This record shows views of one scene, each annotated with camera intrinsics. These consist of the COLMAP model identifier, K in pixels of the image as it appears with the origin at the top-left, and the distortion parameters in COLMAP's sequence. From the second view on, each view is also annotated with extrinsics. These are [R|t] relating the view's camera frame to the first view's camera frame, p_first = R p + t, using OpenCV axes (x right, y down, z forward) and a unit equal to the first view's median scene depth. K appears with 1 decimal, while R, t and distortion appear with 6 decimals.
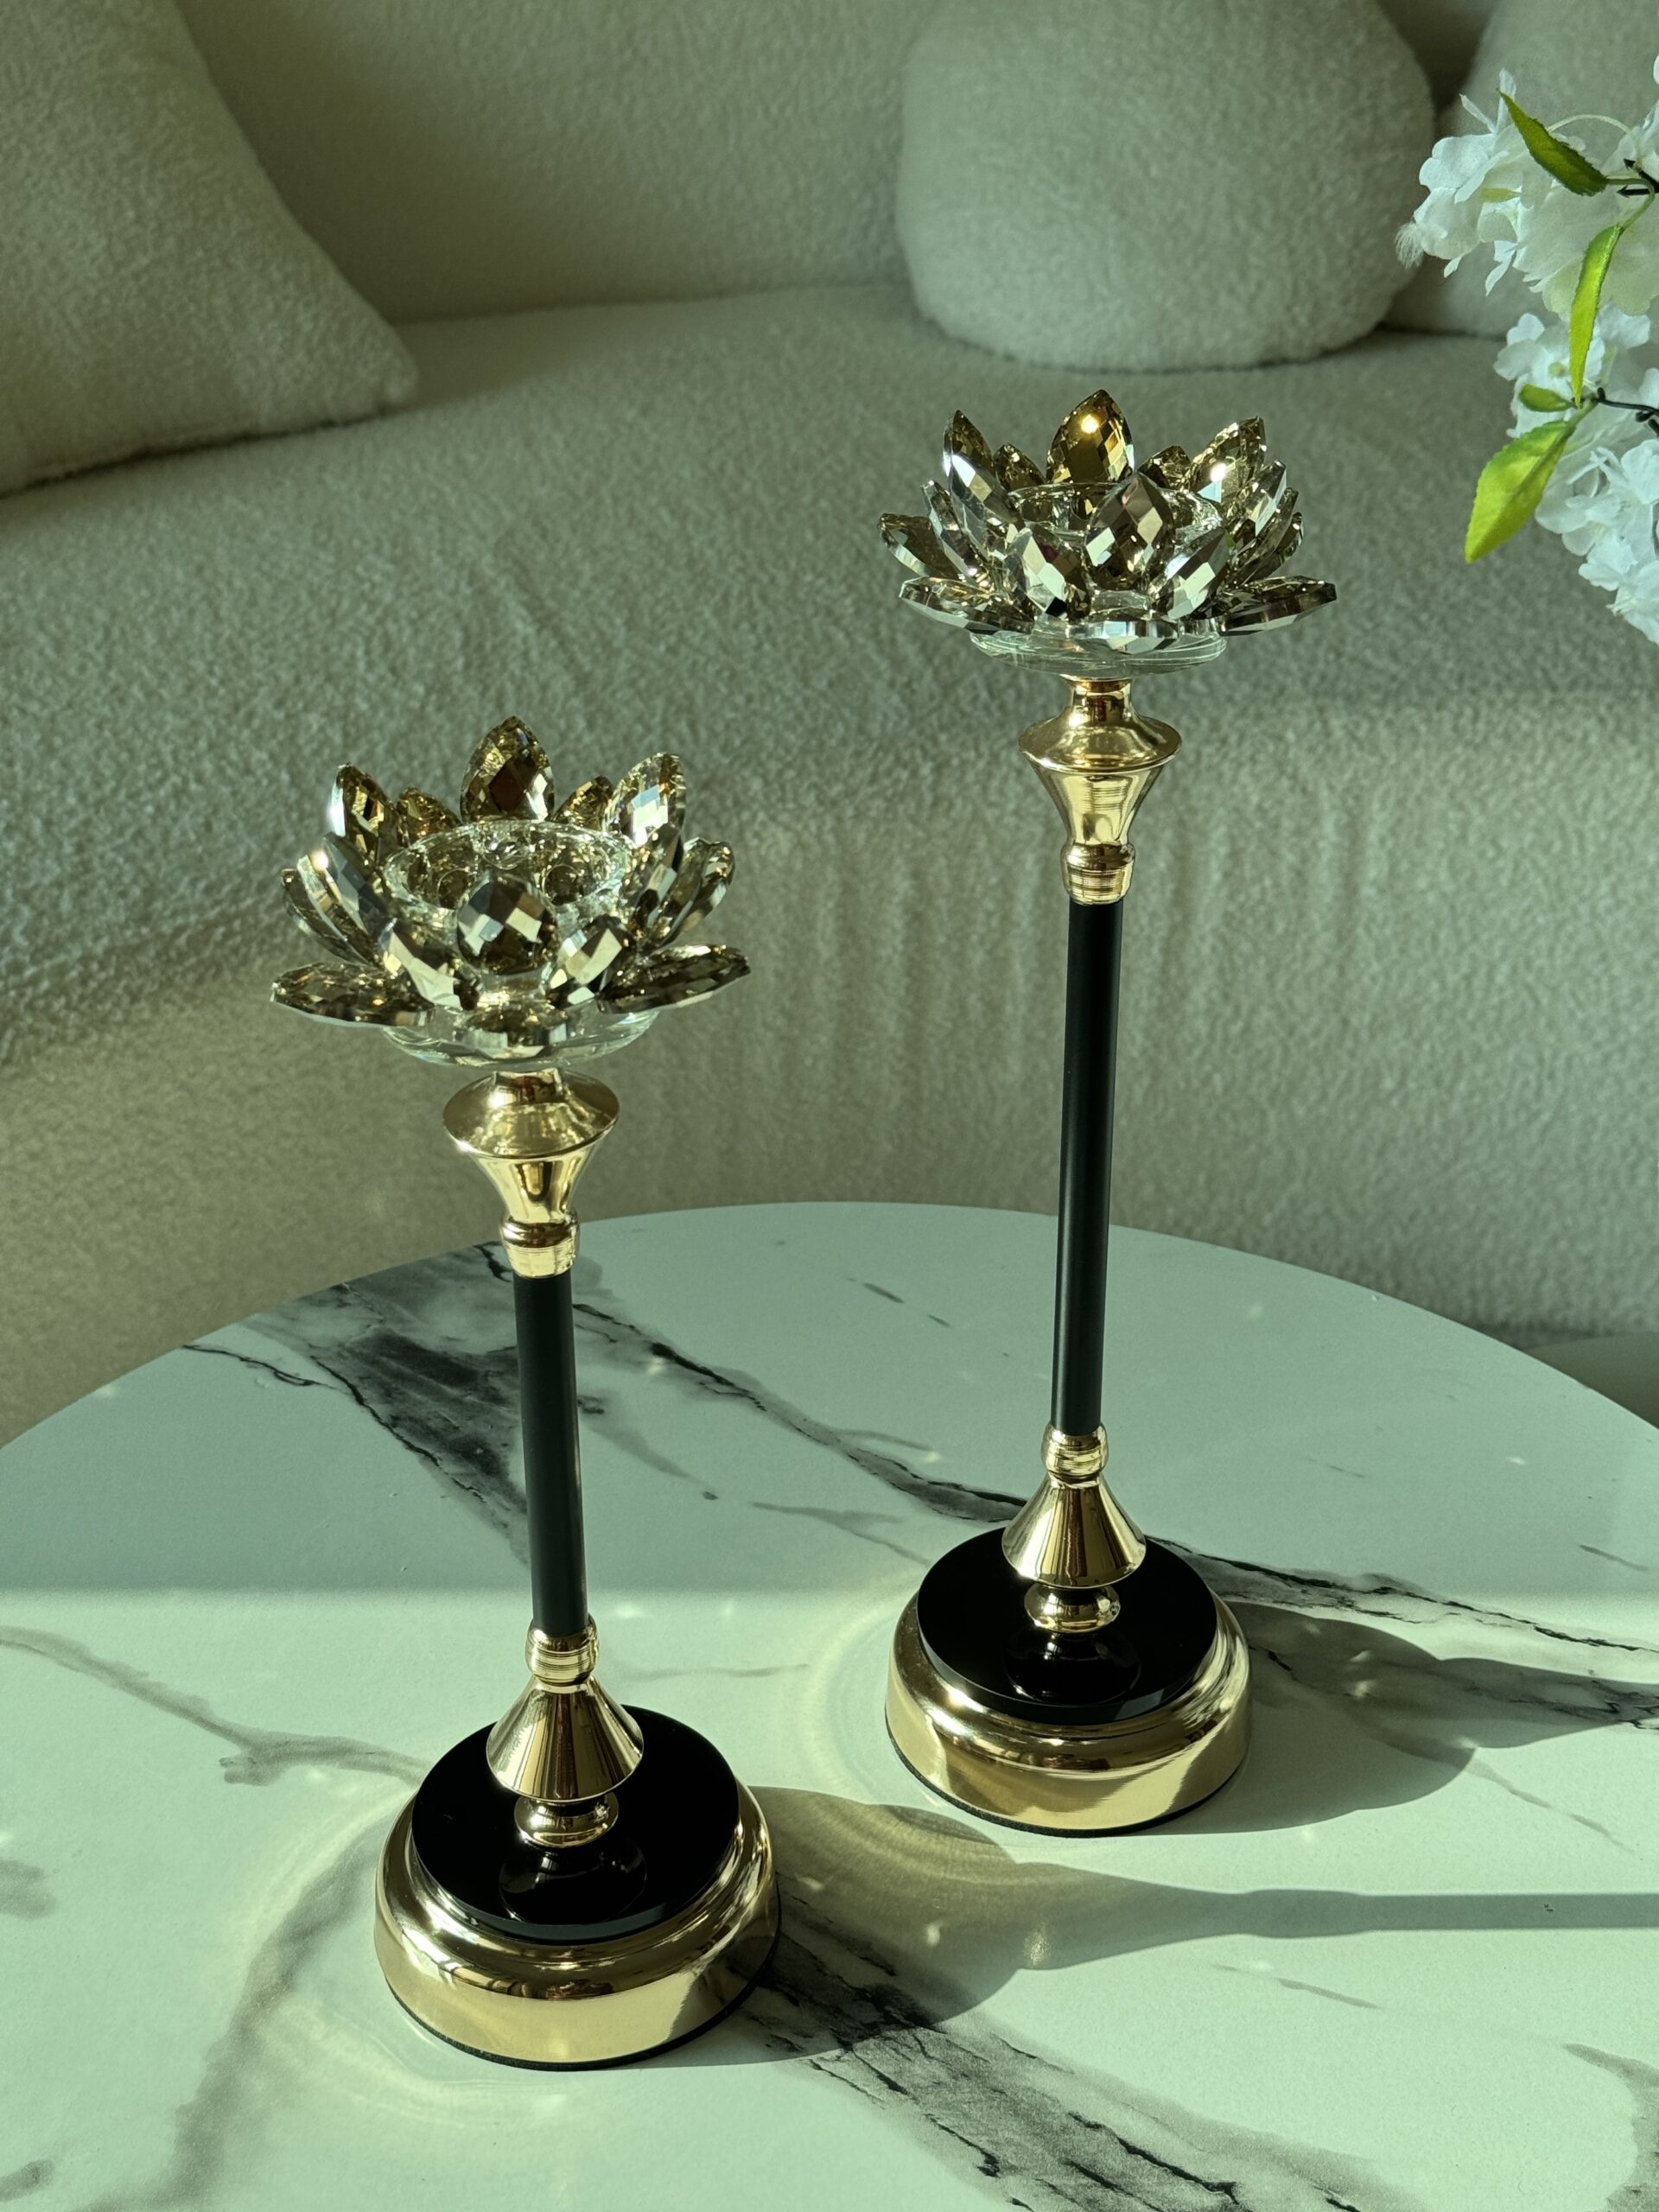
lens RADIAL K [[3116.7, 0, 836.7], [0, 3116.7, 1109.6], [0, 0, 1]] dist [0.176055, -0.313288]
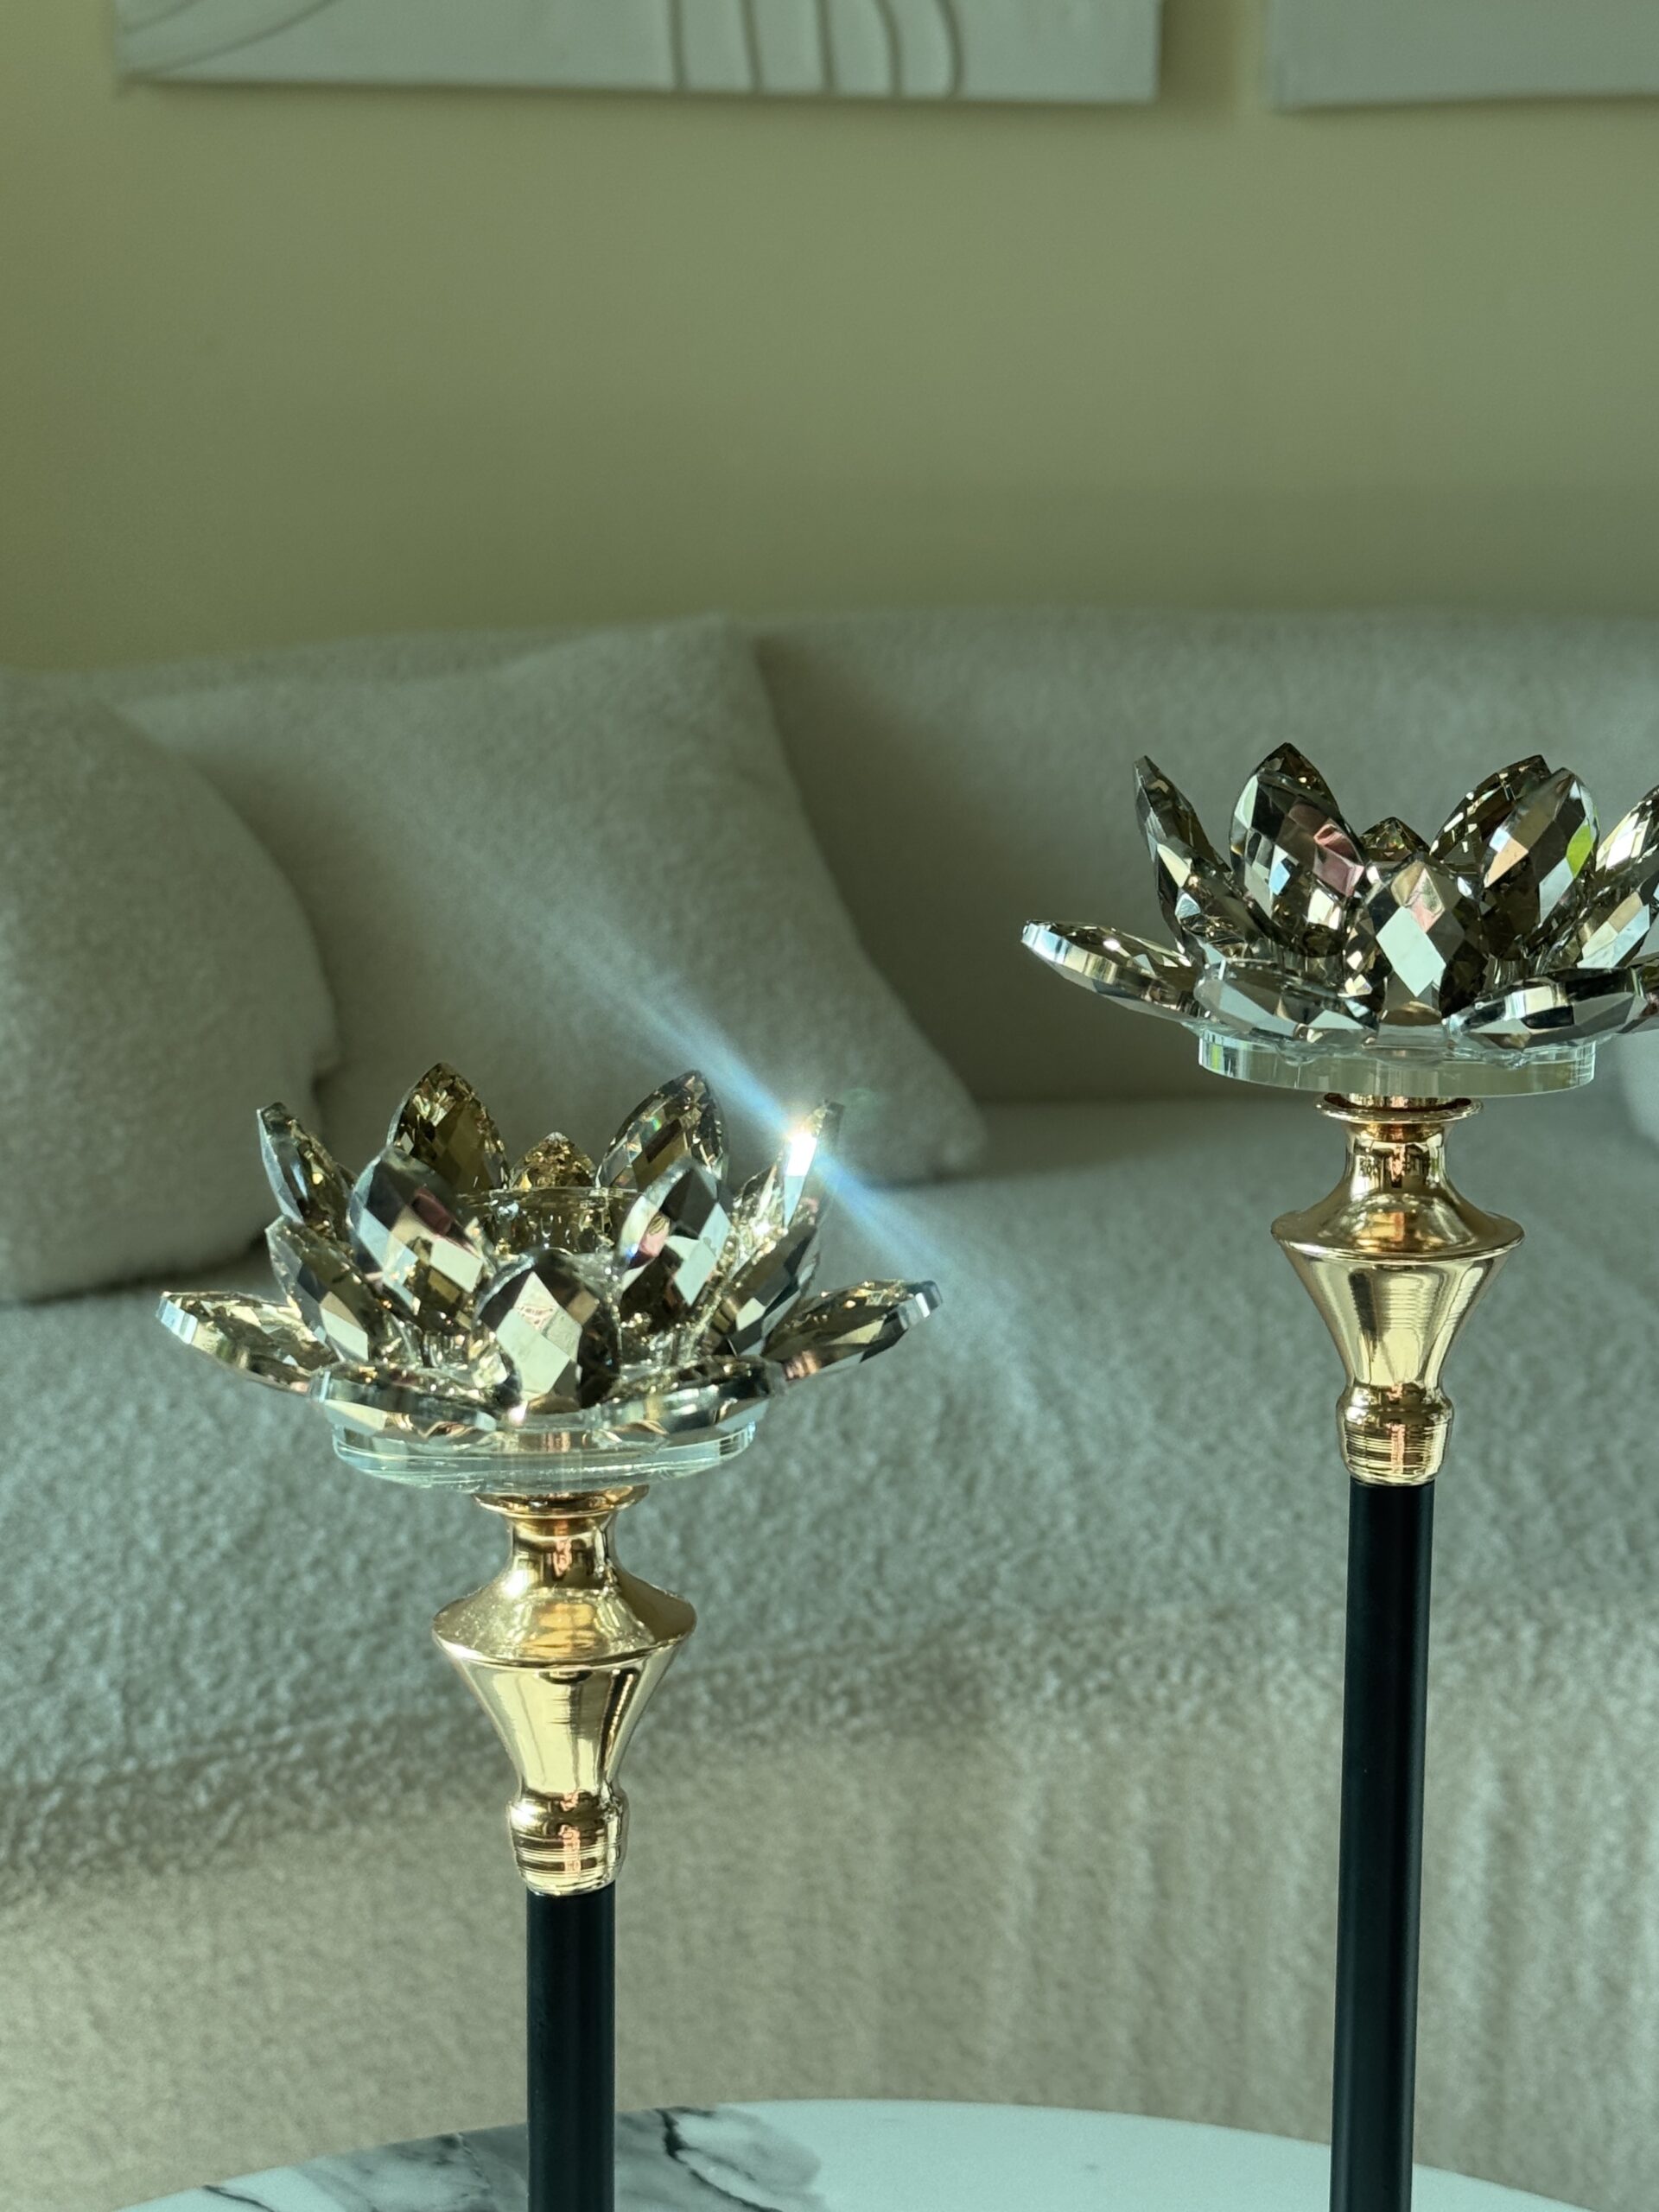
lens RADIAL K [[3631.8, 0, 844.3], [0, 3631.8, 1109.3], [0, 0, 1]] dist [0.168727, -0.277822]
pose [[0.968828, 0.067542, -0.238348, 0.070307], [-0.134702, 0.951084, -0.278019, 0.036010], [0.207911, 0.301459, 0.930535, 0.123585]]
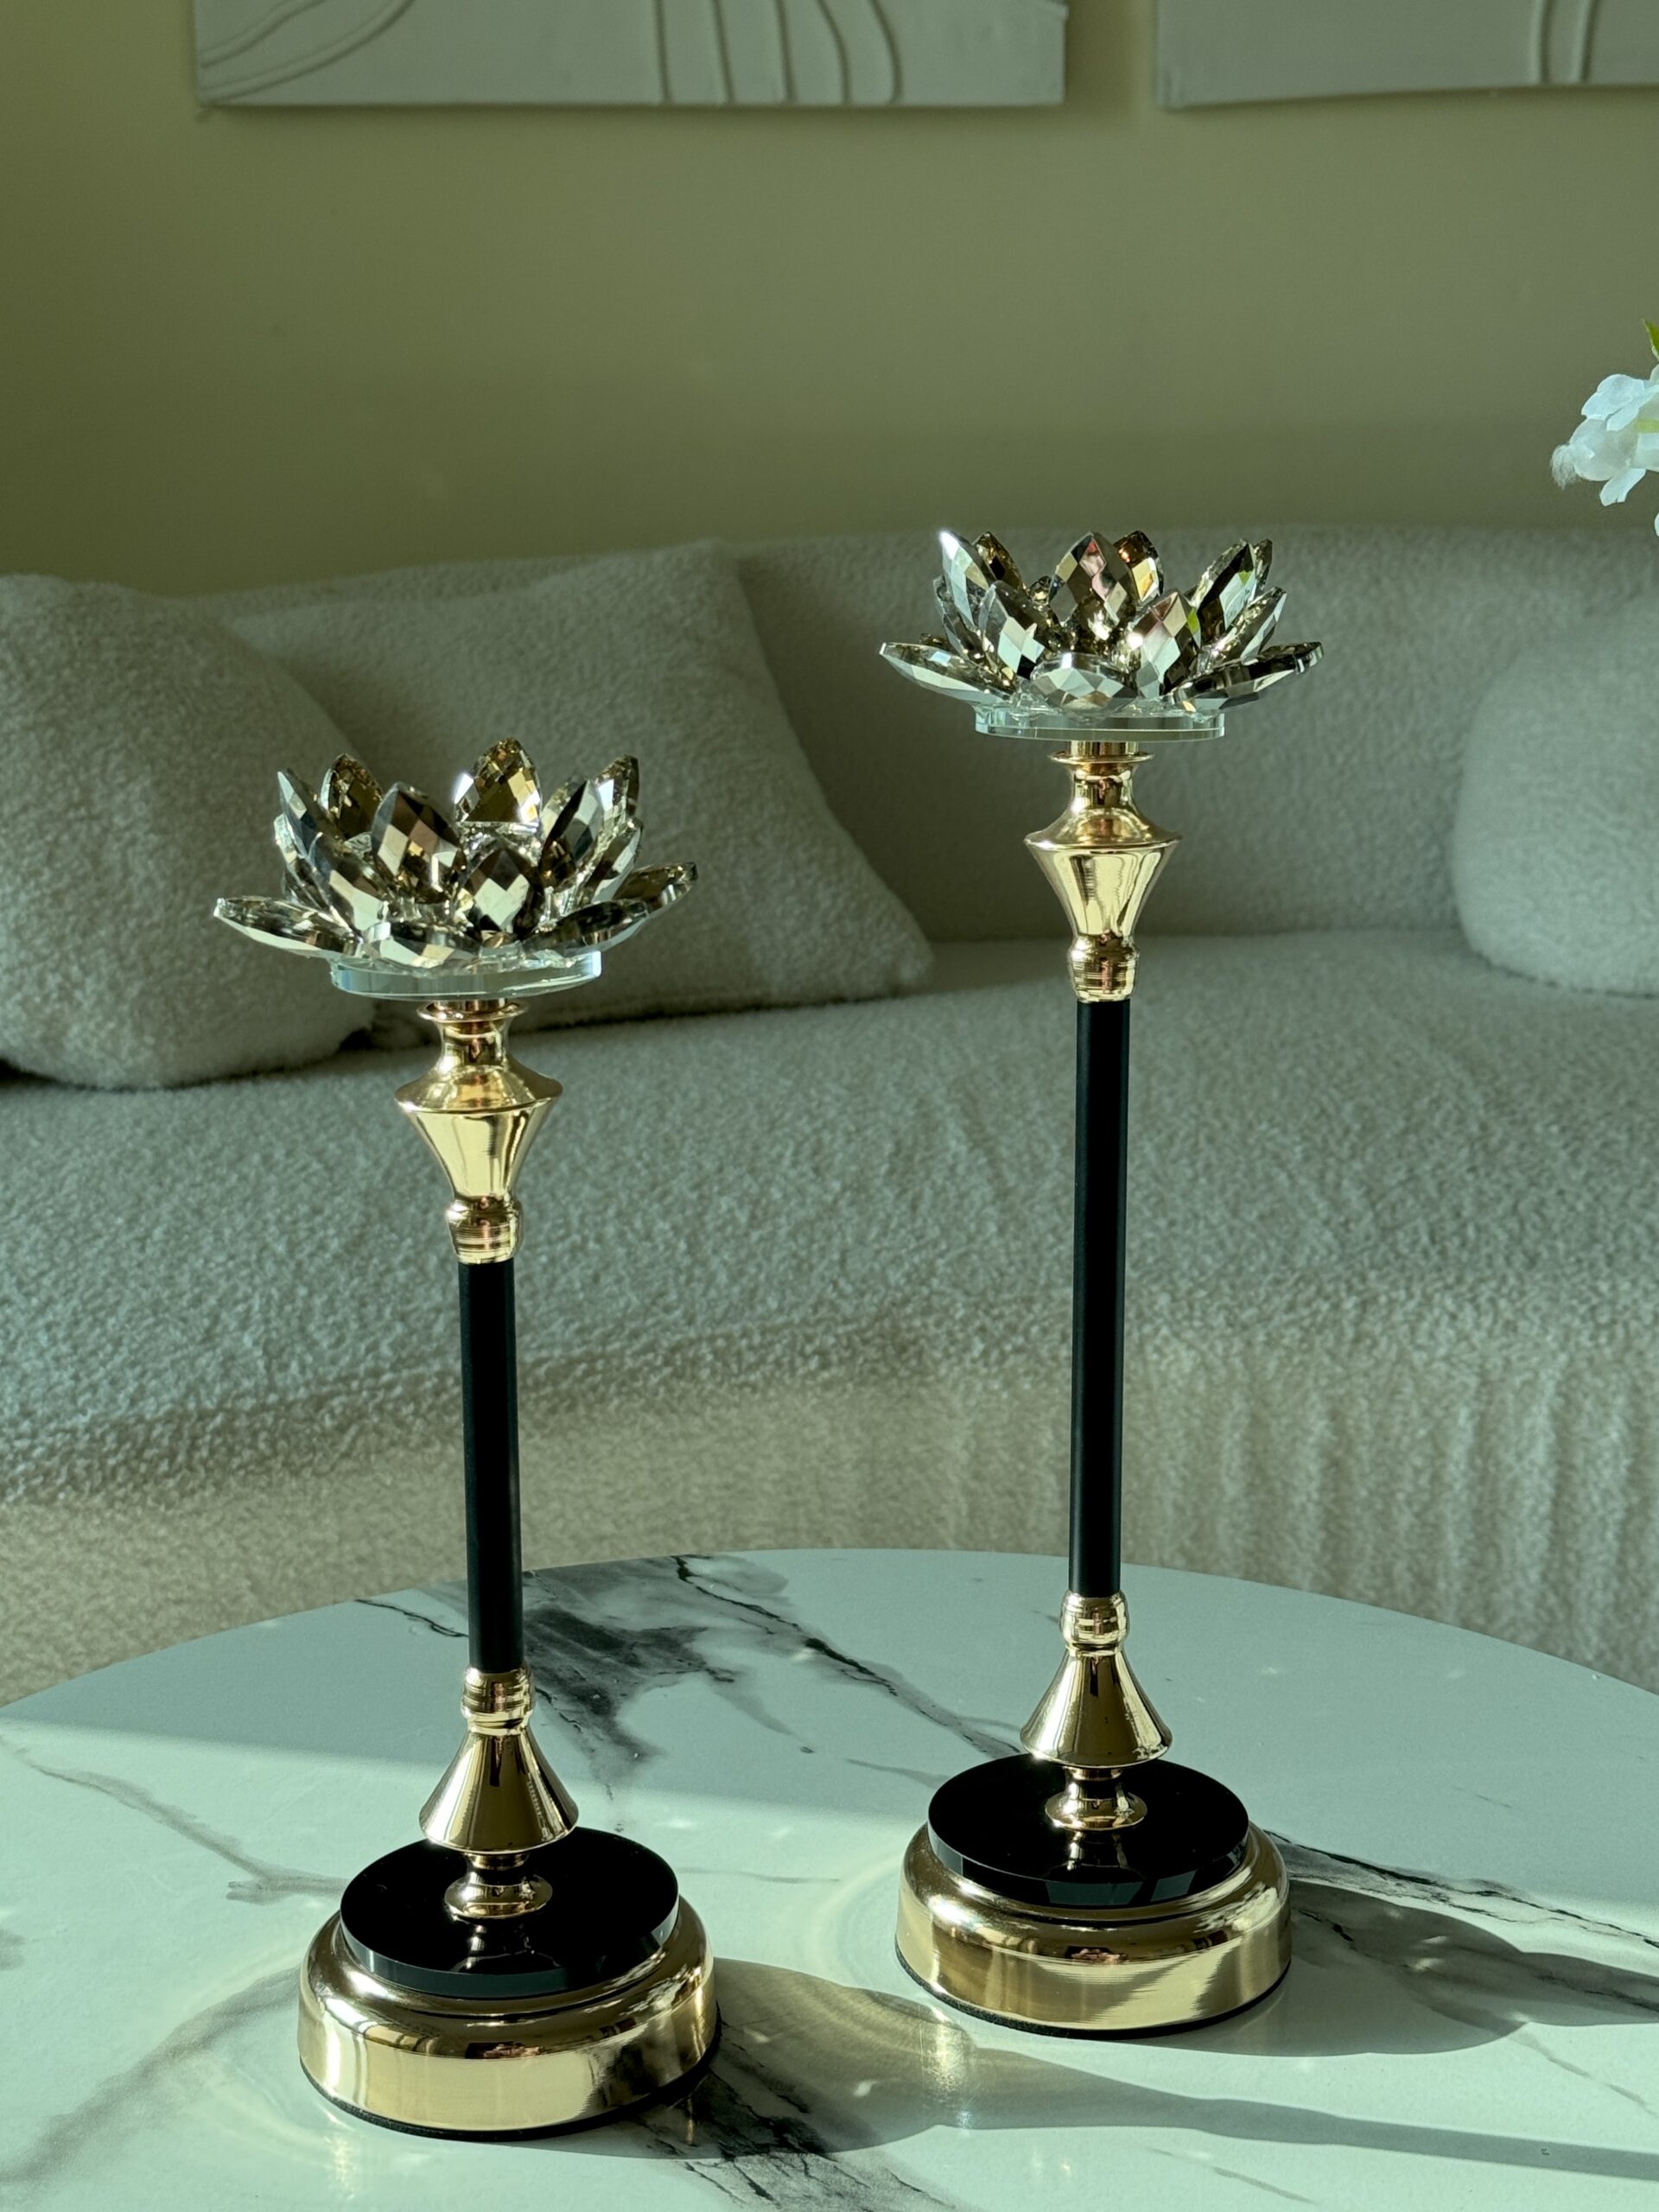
lens RADIAL K [[3391.9, 0, 825.6], [0, 3391.9, 1097.1], [0, 0, 1]] dist [0.139028, 0.021226]
pose [[0.968284, 0.049964, -0.244804, 0.124865], [-0.116231, 0.957402, -0.264331, 0.123082], [0.221169, 0.284402, 0.932845, -0.017022]]
